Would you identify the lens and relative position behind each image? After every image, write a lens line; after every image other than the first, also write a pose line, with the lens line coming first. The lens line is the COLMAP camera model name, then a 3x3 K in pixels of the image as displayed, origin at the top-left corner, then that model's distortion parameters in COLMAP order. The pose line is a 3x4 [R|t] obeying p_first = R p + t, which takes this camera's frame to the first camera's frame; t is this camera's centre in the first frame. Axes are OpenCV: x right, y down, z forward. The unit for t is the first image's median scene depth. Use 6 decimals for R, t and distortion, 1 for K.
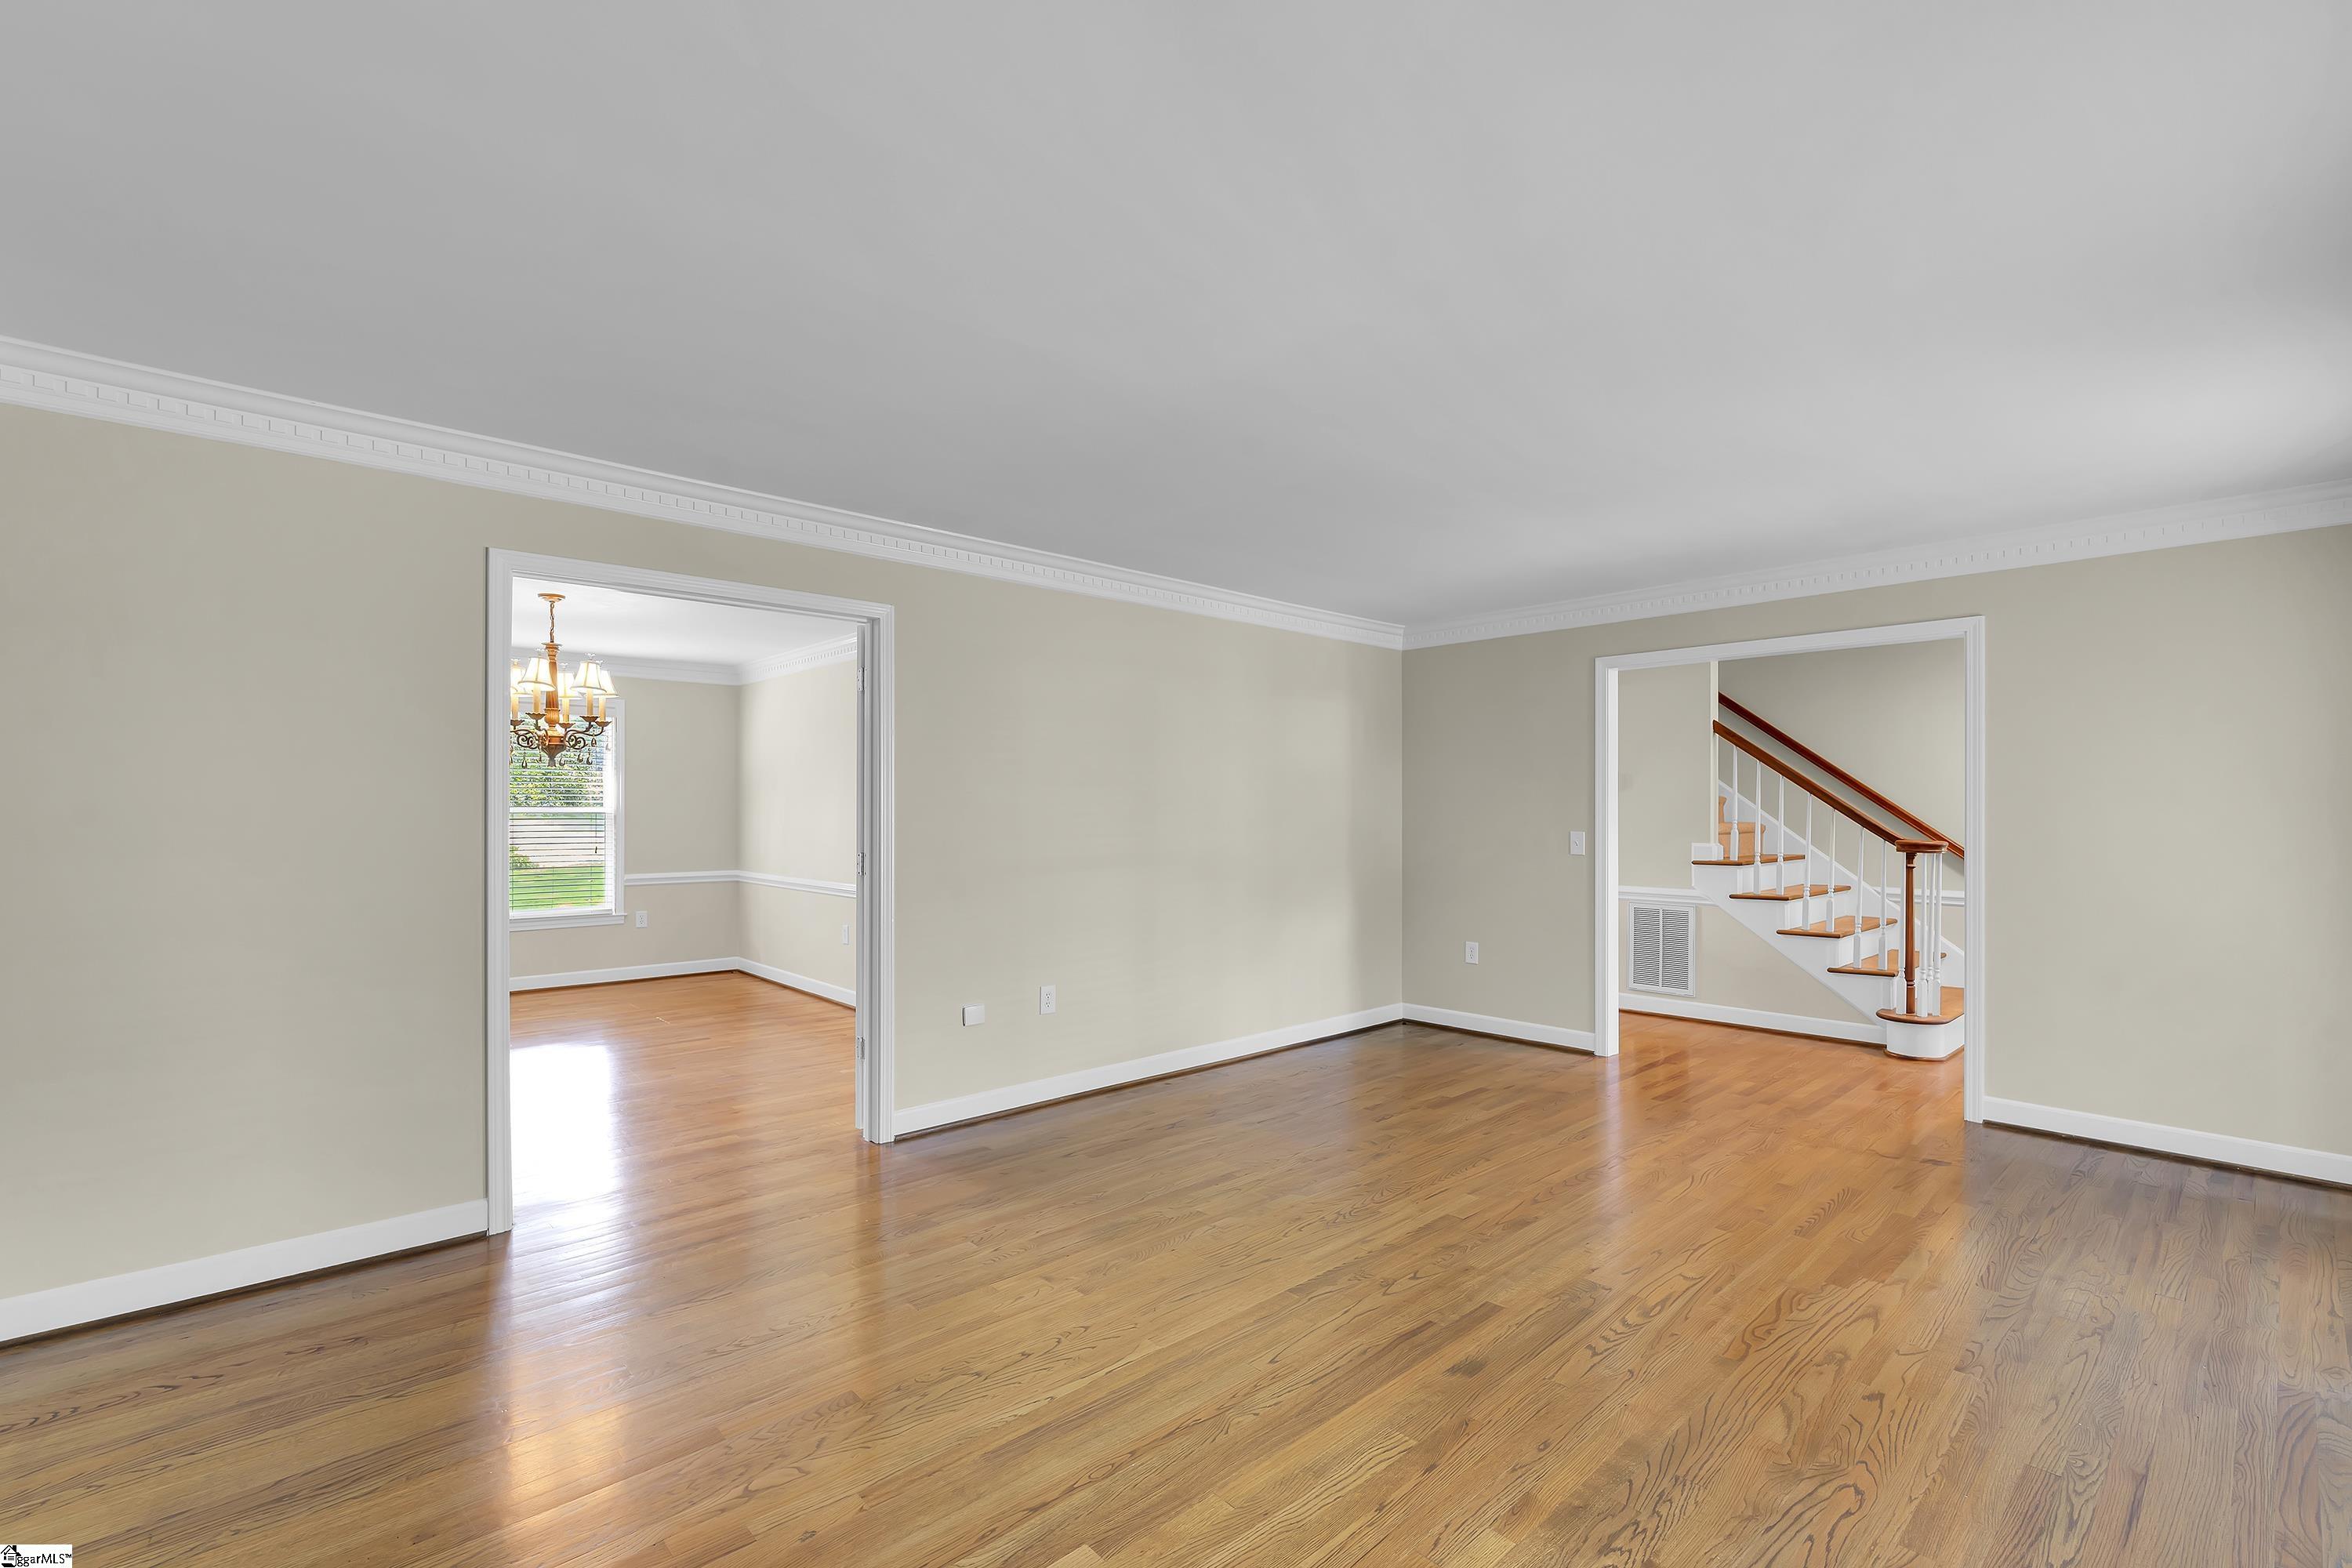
lens RADIAL K [[1026.1, 0, 1171.4], [0, 1026.1, 798.4], [0, 0, 1]] dist [-0.004526, 0.000115]
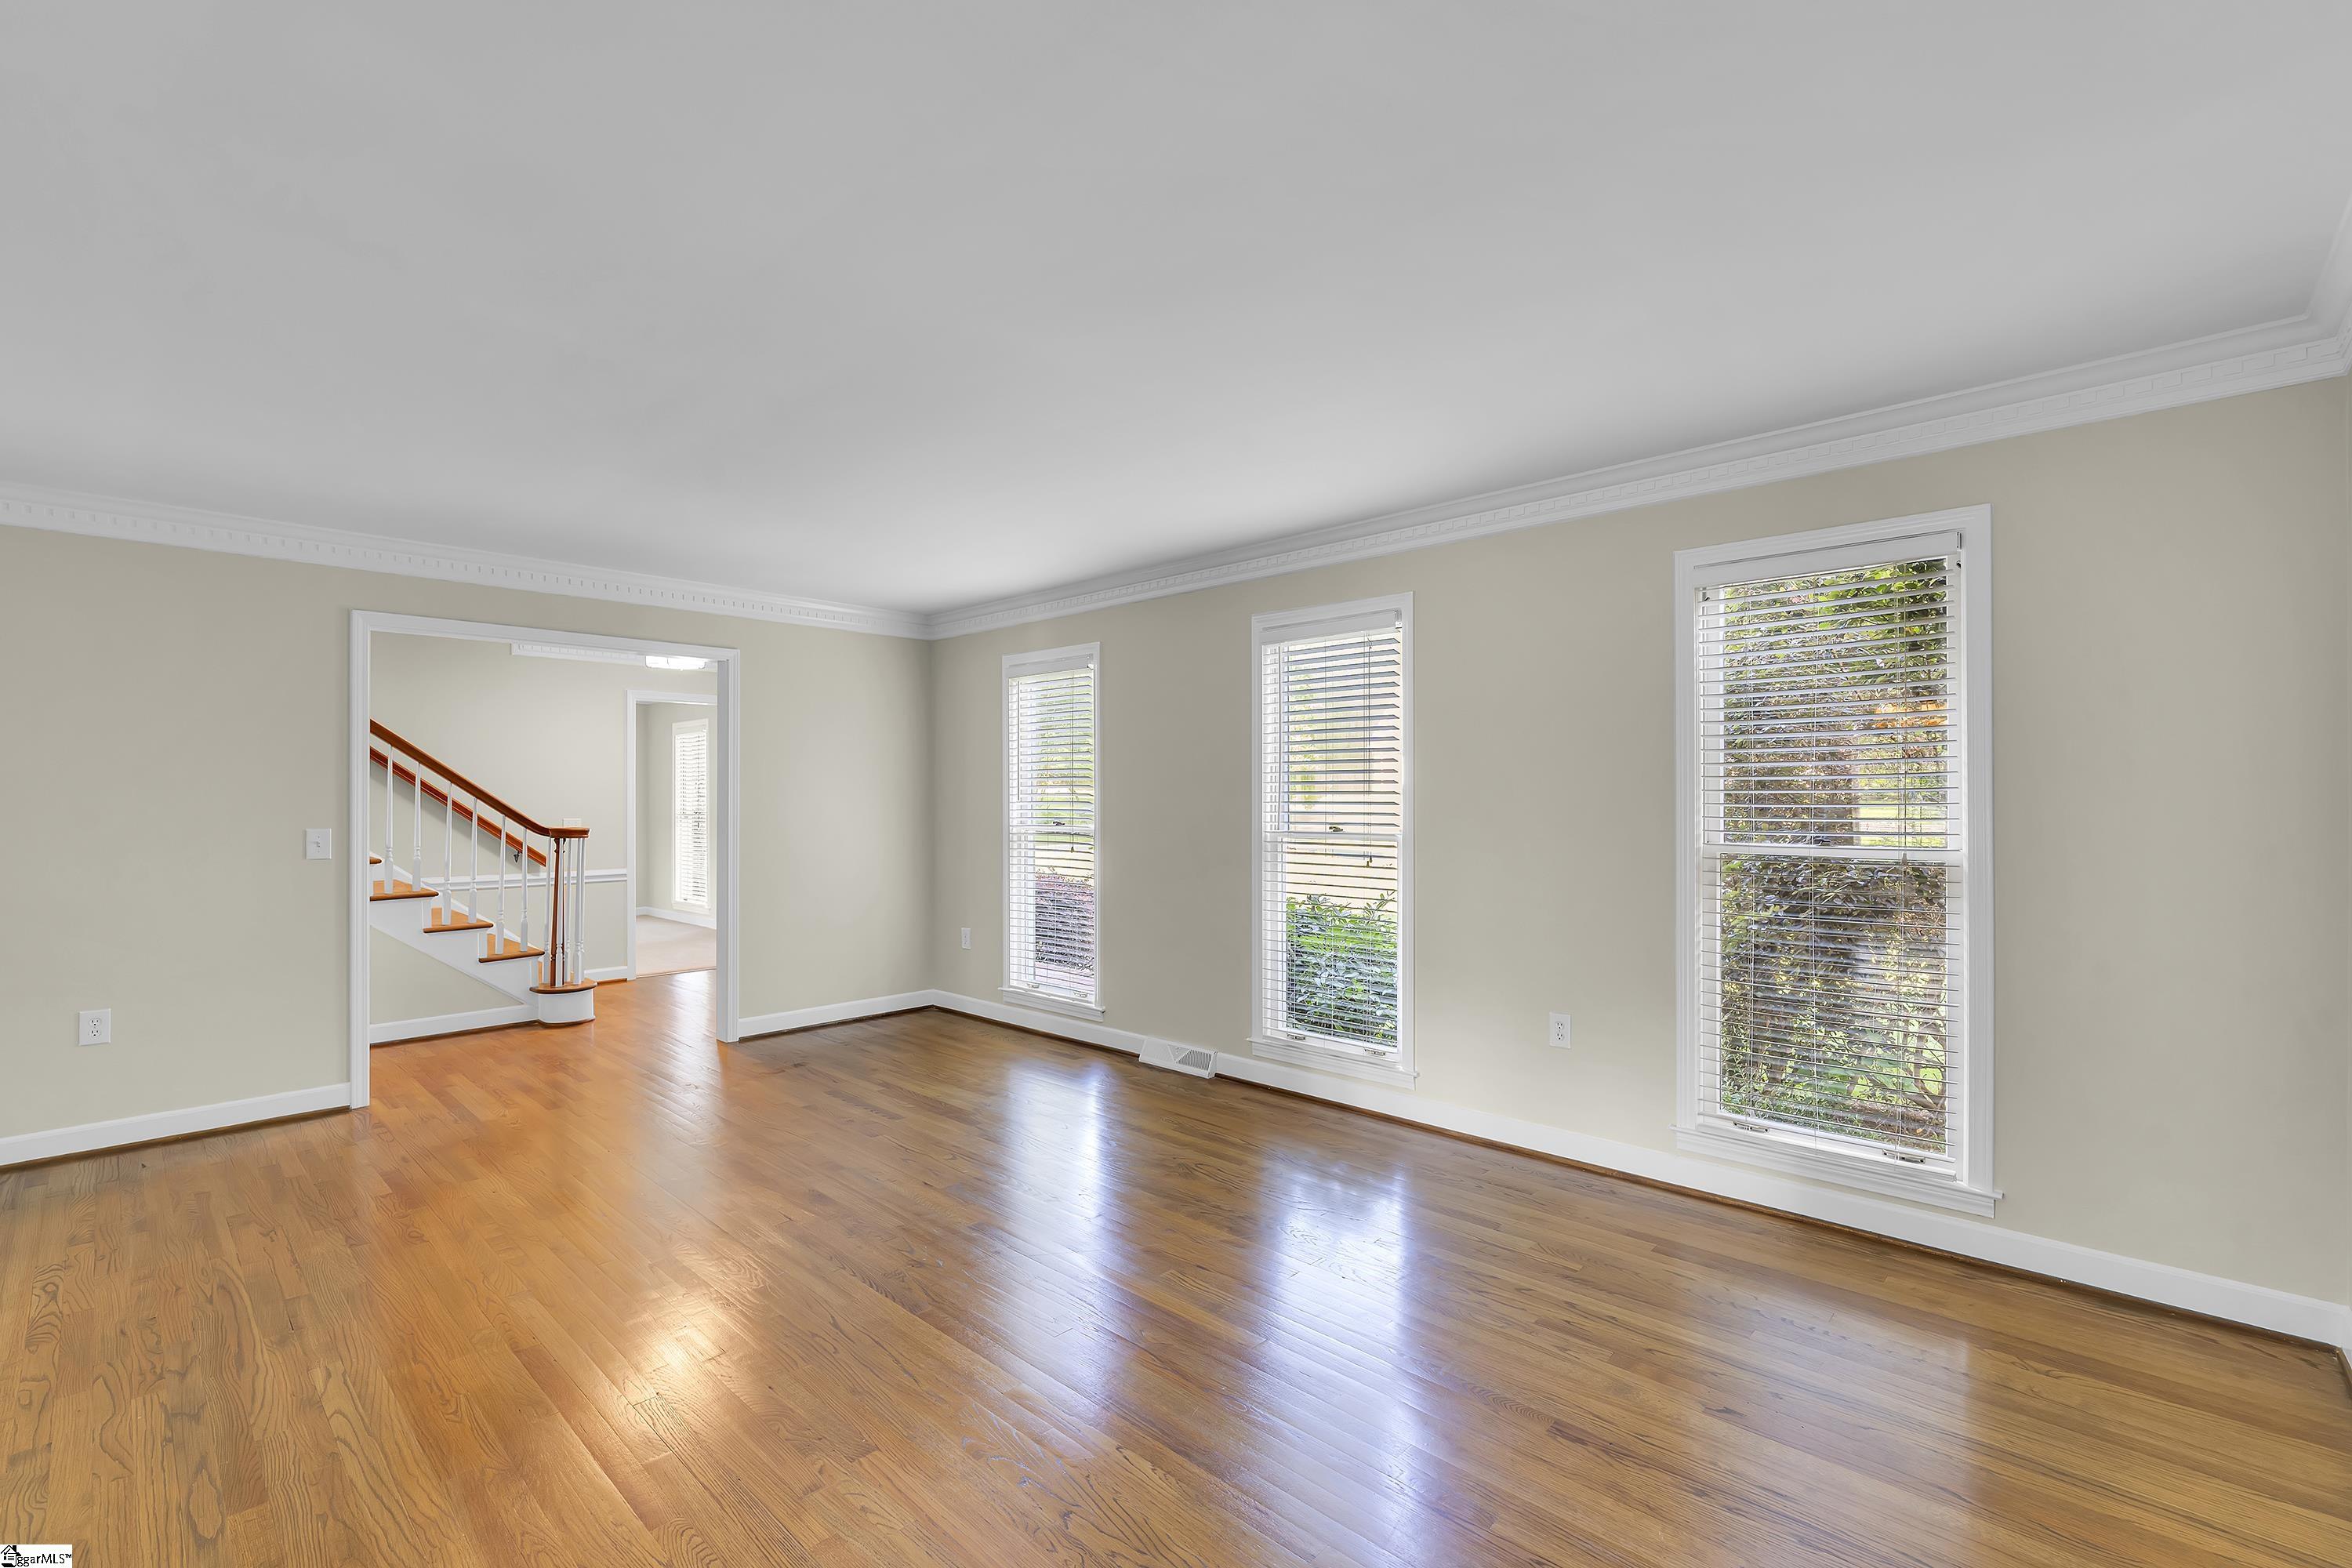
lens RADIAL K [[1026.1, 0, 1169.0], [0, 1026.1, 783.8], [0, 0, 1]] dist [-0.004526, 0.000115]
pose [[-0.066784, 0.011750, 0.997698, -0.454588], [-0.007696, 0.999895, -0.012291, 0.002769], [-0.997738, -0.008499, -0.066687, 0.449514]]
